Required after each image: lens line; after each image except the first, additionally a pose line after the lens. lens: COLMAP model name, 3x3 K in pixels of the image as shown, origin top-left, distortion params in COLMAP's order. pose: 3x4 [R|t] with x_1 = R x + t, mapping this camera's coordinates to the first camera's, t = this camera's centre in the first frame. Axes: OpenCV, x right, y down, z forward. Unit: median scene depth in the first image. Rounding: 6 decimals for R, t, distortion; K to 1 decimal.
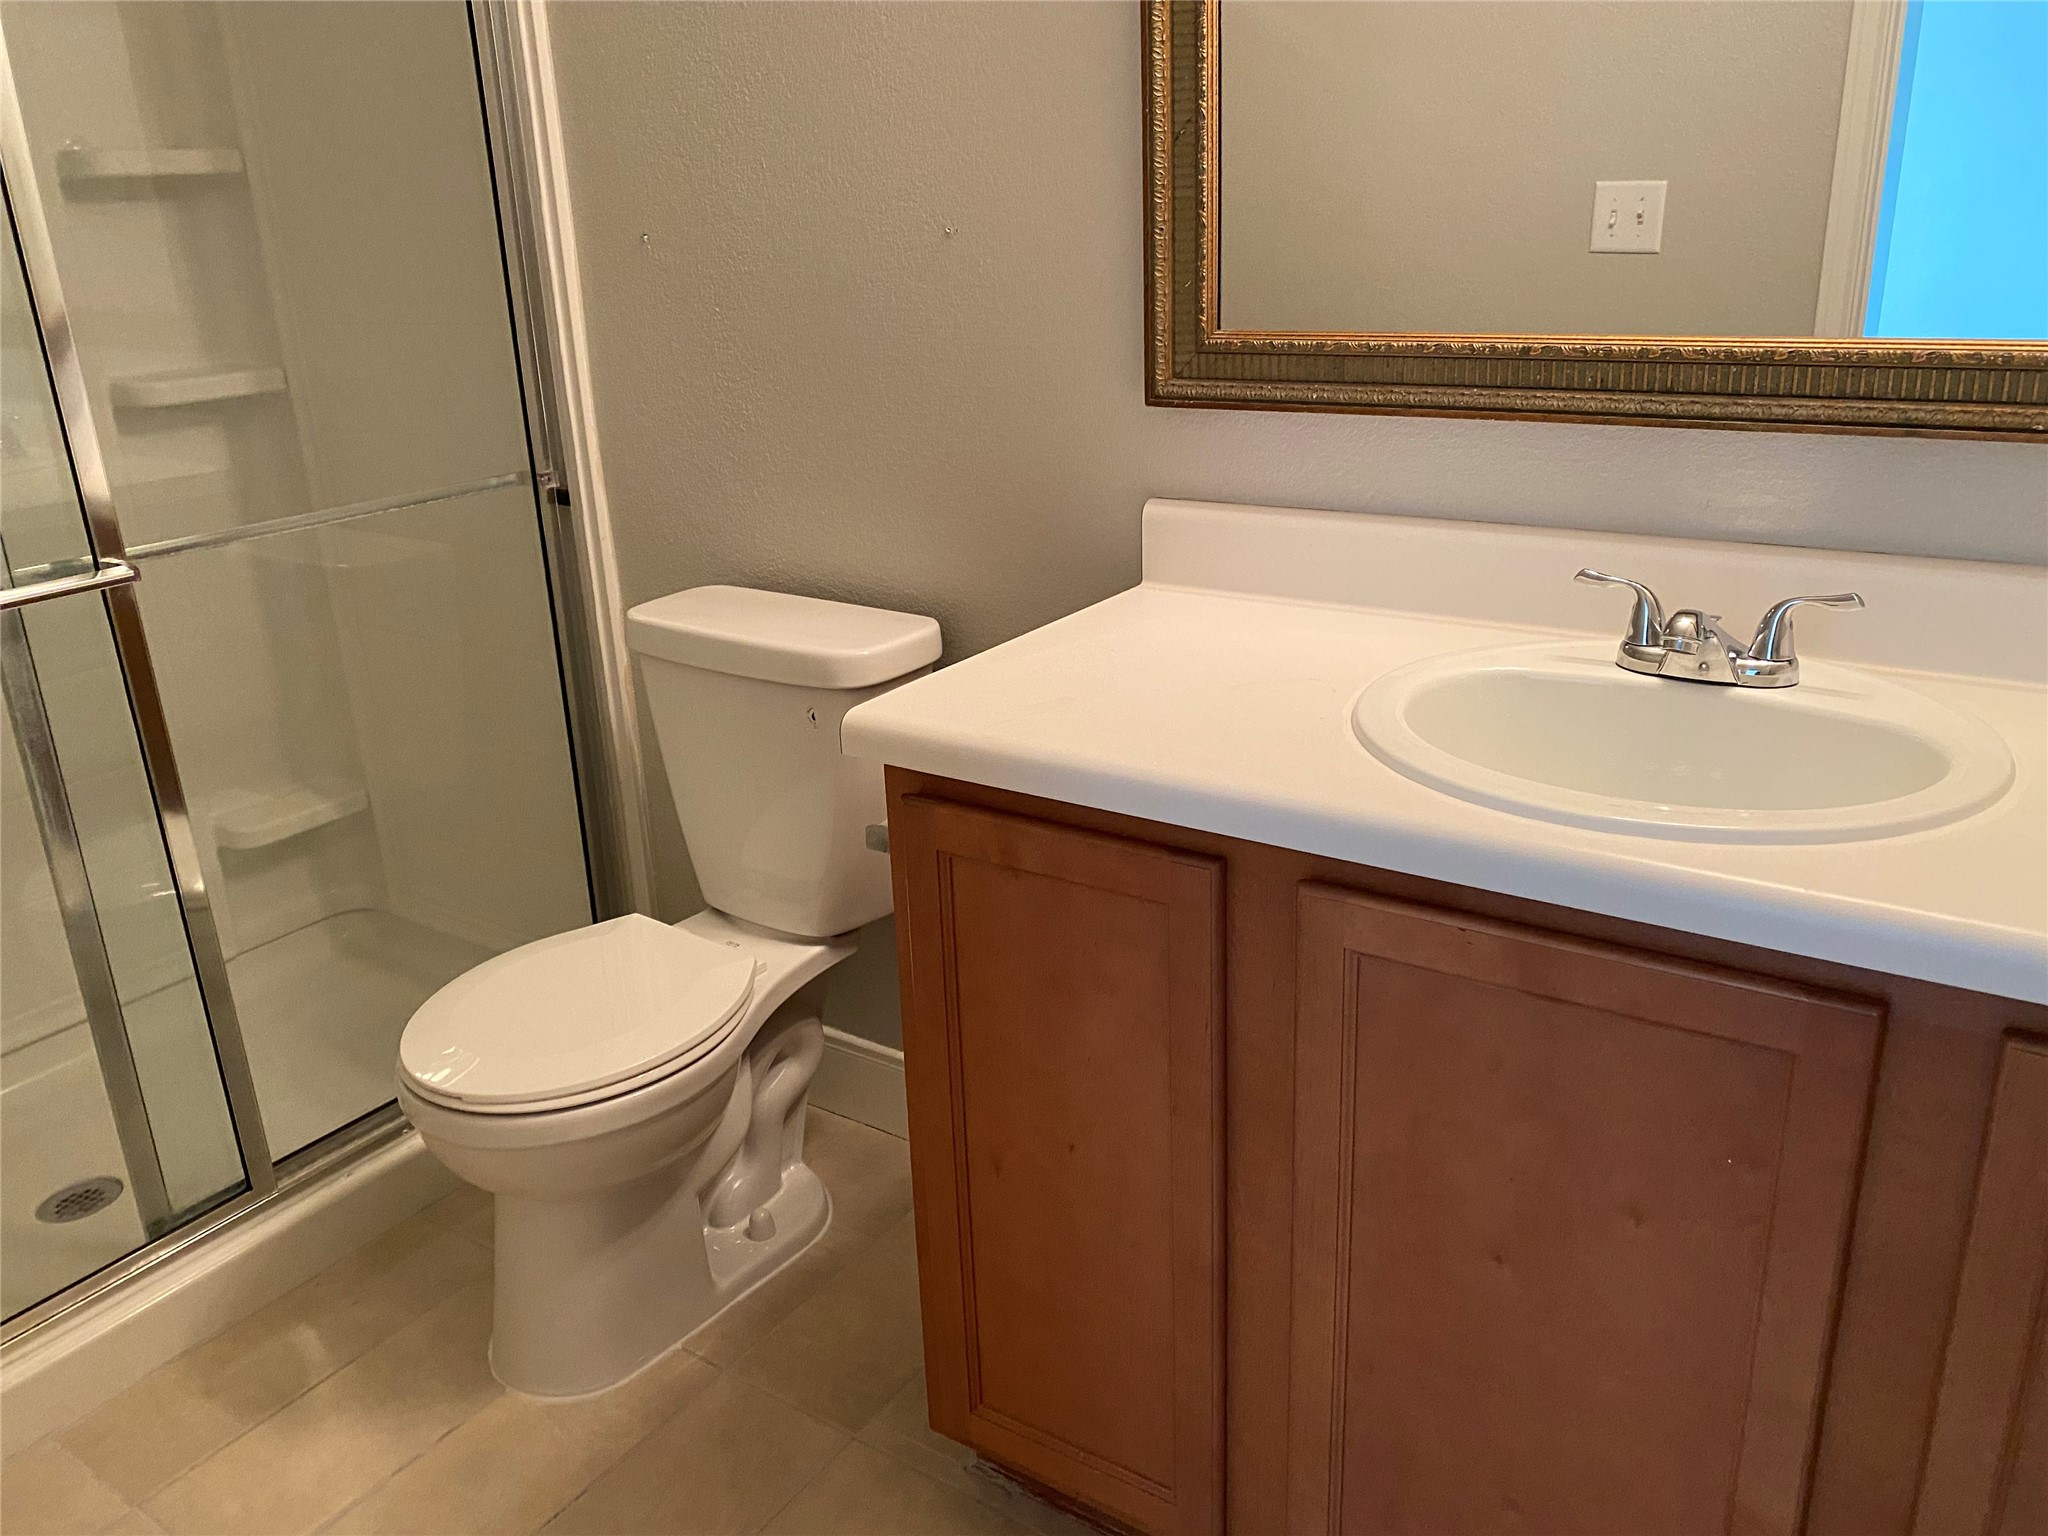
lens RADIAL K [[1557.9, 0, 1032.7], [0, 1557.9, 773.7], [0, 0, 1]] dist [0.036320, -0.029441]
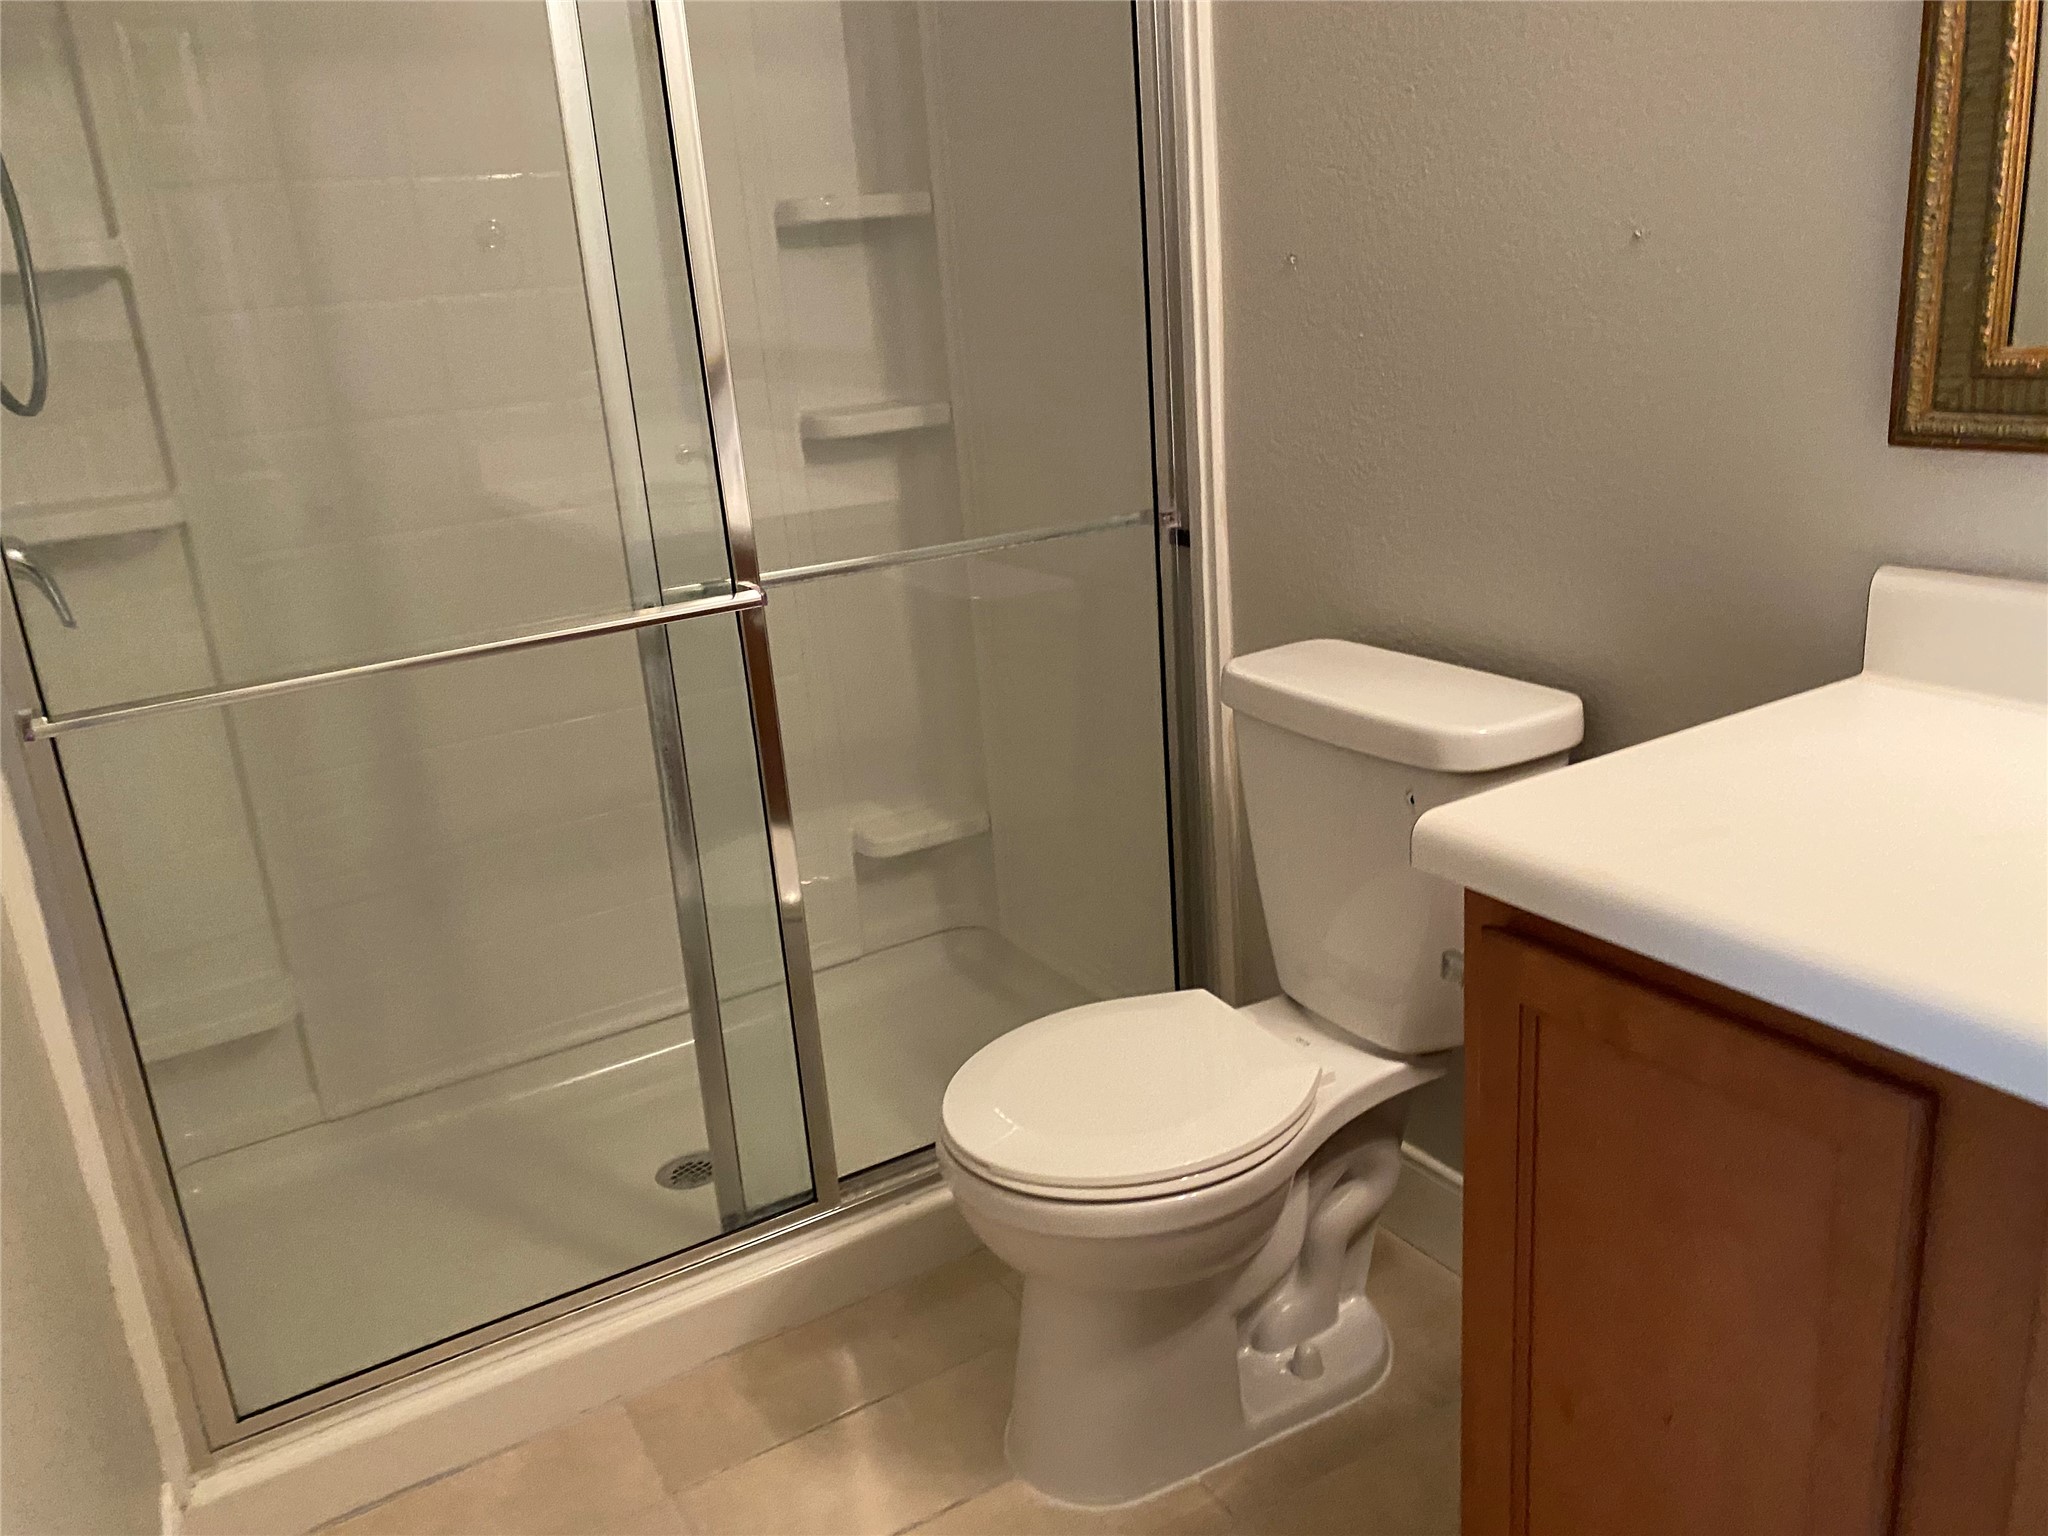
lens RADIAL K [[1563.0, 0, 1026.2], [0, 1563.0, 745.7], [0, 0, 1]] dist [0.009824, -0.005723]
pose [[0.904472, 0.091685, -0.416561, 0.021186], [-0.107240, 0.994134, -0.014040, -0.029821], [0.412831, 0.057371, 0.908999, 0.121342]]
